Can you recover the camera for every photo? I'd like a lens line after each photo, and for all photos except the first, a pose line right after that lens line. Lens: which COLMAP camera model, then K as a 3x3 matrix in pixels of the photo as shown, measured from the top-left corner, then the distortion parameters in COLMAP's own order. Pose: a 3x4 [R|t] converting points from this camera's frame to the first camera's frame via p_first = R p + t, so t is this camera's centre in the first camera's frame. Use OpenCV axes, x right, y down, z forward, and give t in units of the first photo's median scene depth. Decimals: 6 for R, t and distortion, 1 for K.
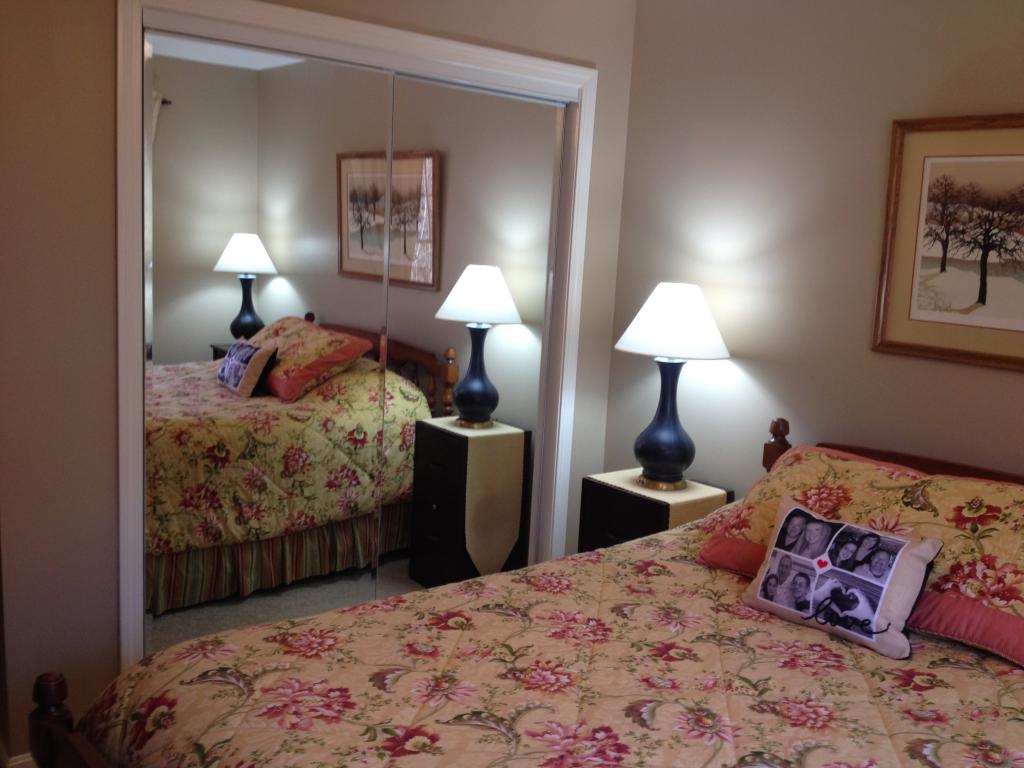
lens RADIAL K [[972.1, 0, 488.8], [0, 972.1, 352.4], [0, 0, 1]] dist [0.019914, 0.000000]
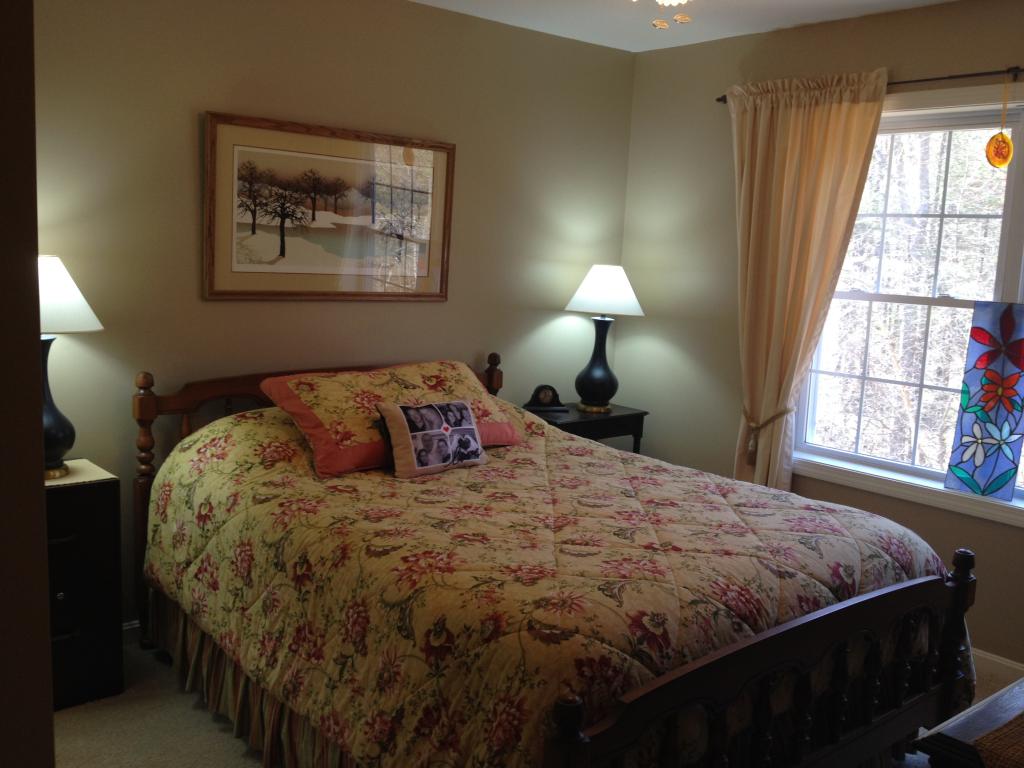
lens RADIAL K [[972.1, 0, 510.5], [0, 972.1, 383.5], [0, 0, 1]] dist [0.019914, 0.000000]
pose [[-0.042210, -0.191536, 0.980578, -0.922209], [0.077966, 0.977828, 0.194355, -0.117894], [-0.996062, 0.084655, -0.026341, 0.724589]]
